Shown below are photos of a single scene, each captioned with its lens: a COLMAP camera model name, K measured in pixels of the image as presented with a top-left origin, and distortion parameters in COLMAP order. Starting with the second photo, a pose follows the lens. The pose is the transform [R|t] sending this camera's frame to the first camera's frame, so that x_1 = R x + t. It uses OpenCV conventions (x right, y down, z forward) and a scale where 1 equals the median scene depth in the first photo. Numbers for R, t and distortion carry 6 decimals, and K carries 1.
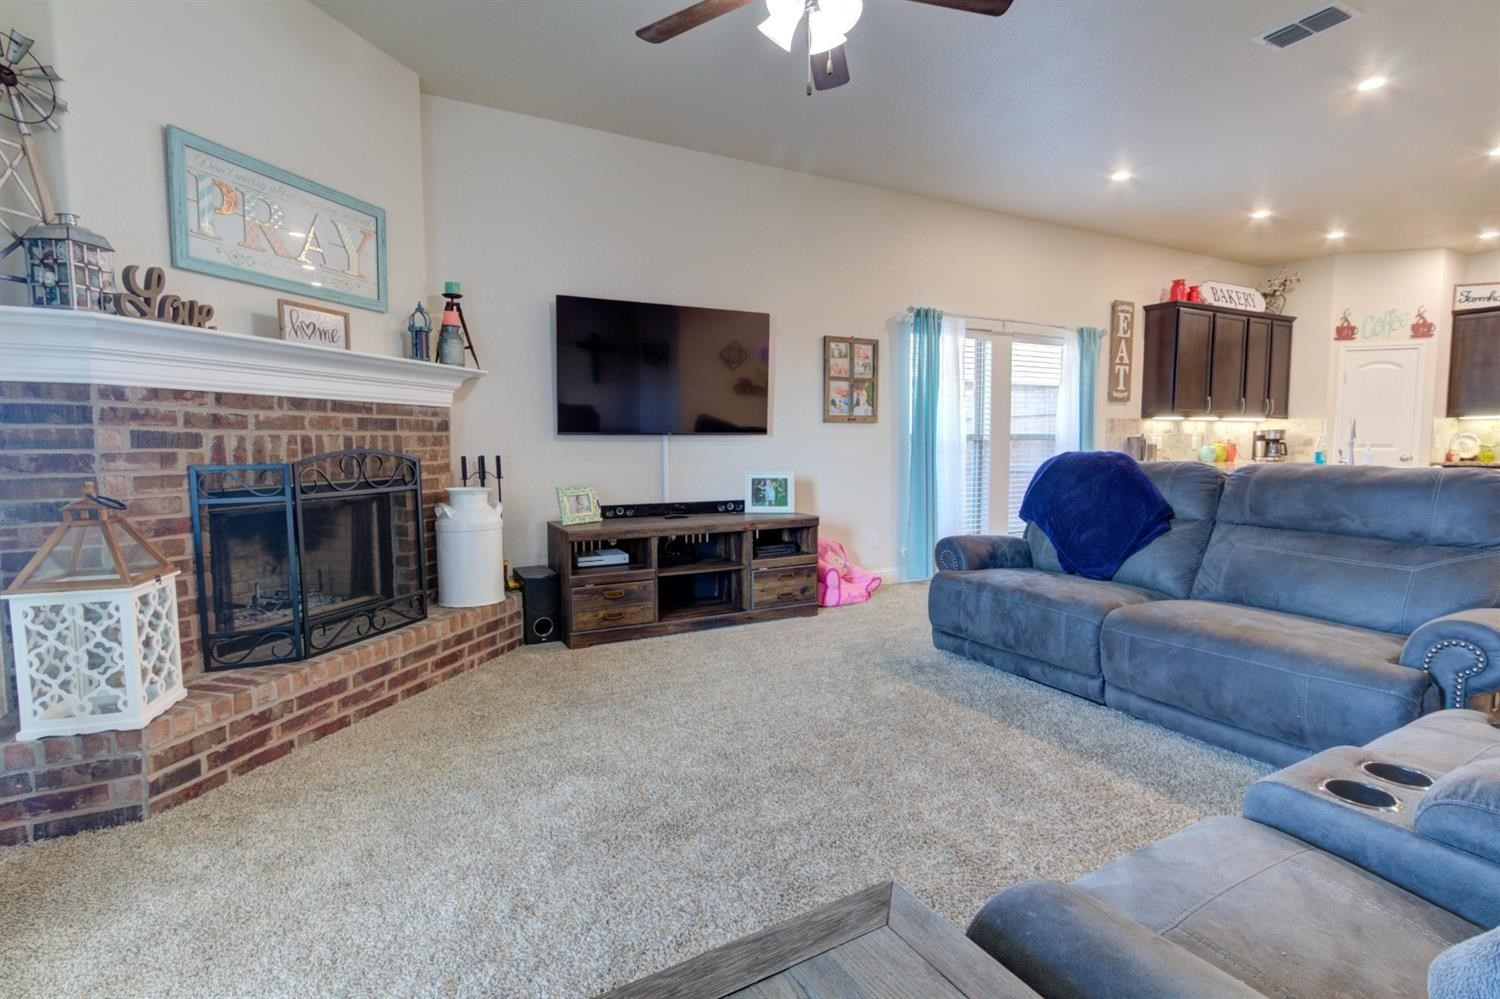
lens RADIAL K [[717.5, 0, 750.0], [0, 717.5, 499.5], [0, 0, 1]] dist [-0.004293, -0.000299]
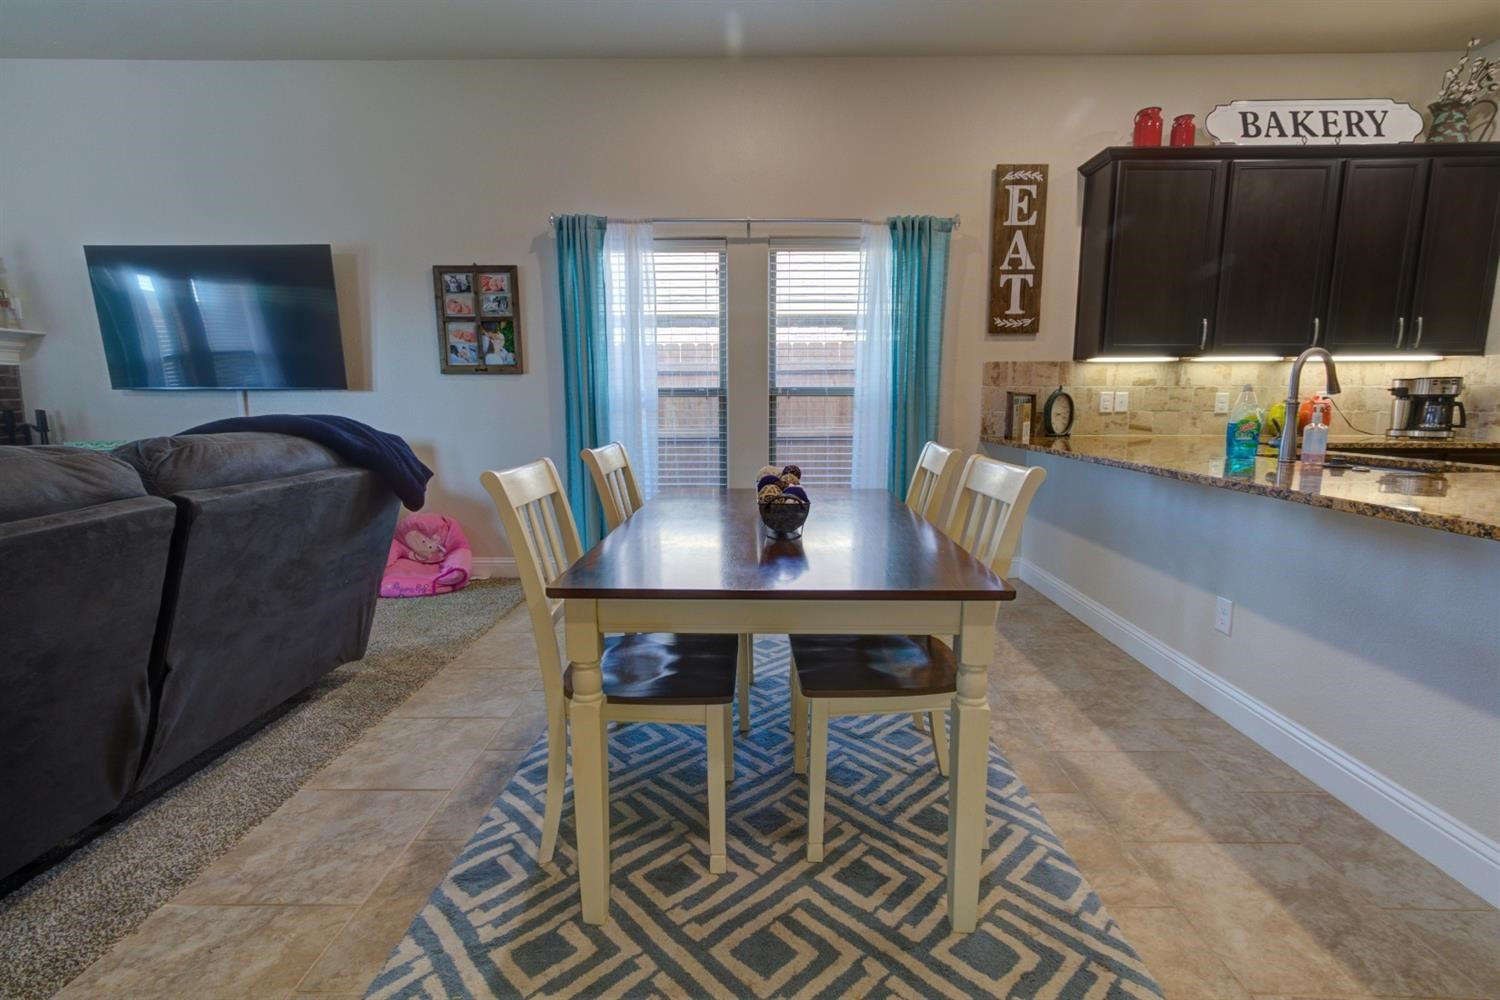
lens RADIAL K [[705.8, 0, 750.0], [0, 705.8, 500.0], [0, 0, 1]] dist [0.001469, 0.001432]
pose [[0.874757, 0.076527, -0.478481, 0.815482], [-0.041498, 0.995654, 0.083377, -0.046583], [0.482782, -0.053078, 0.874130, 0.461369]]
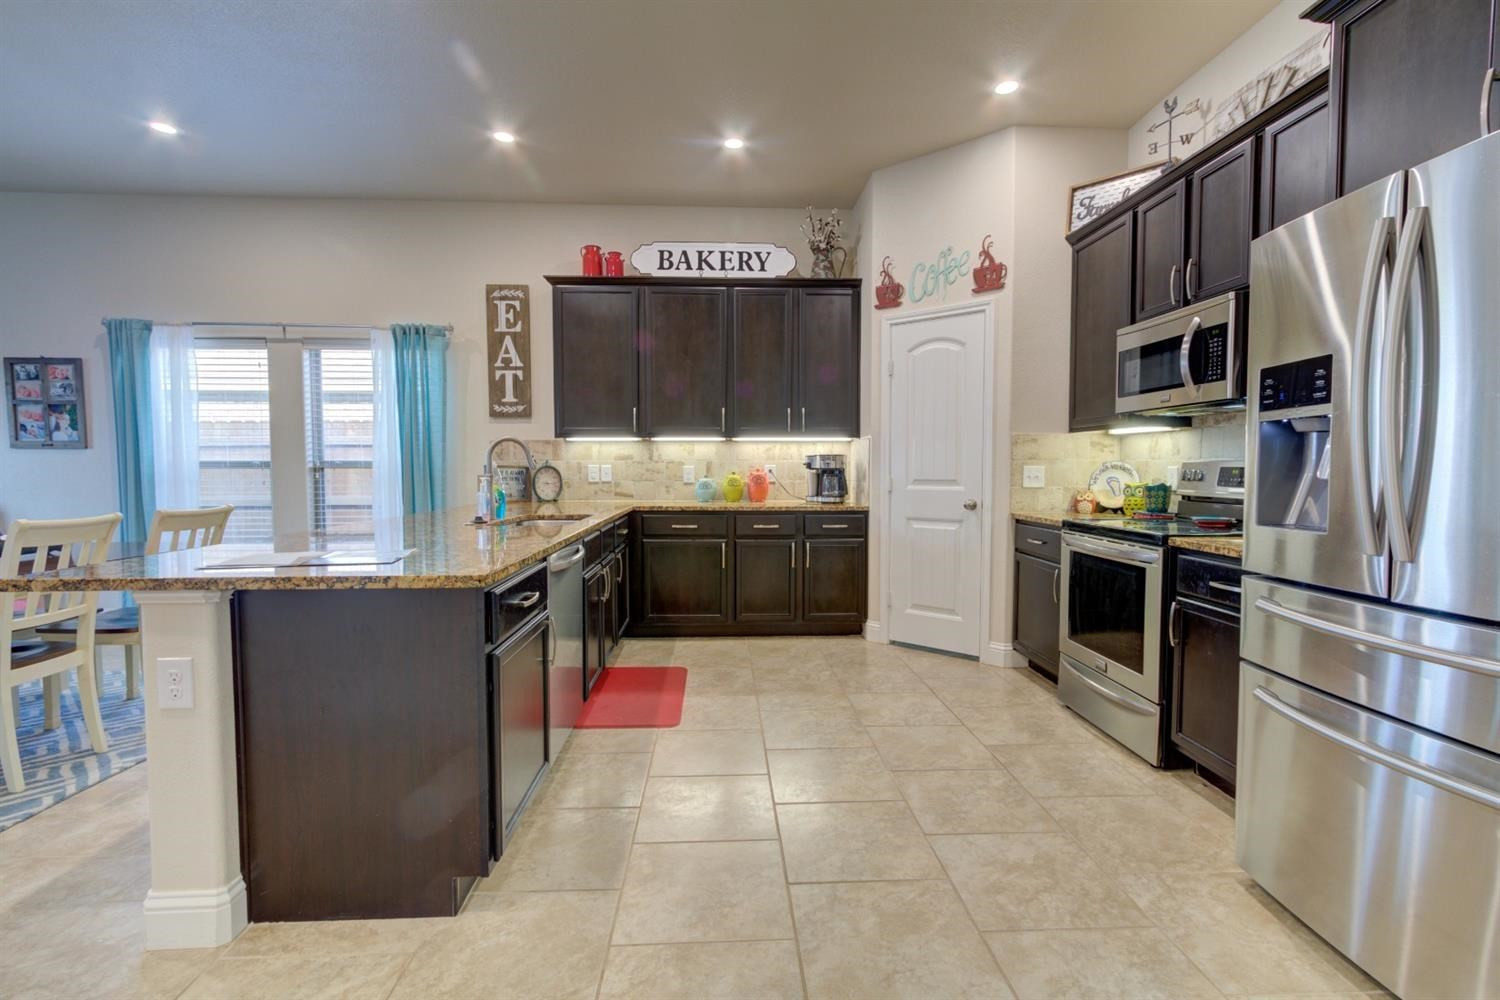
lens RADIAL K [[705.8, 0, 750.0], [0, 705.8, 500.0], [0, 0, 1]] dist [0.001469, 0.001432]
pose [[0.902353, 0.027127, -0.430143, 1.399816], [-0.039601, 0.999014, -0.020072, -0.059910], [0.429175, 0.035146, 0.902537, 0.581952]]
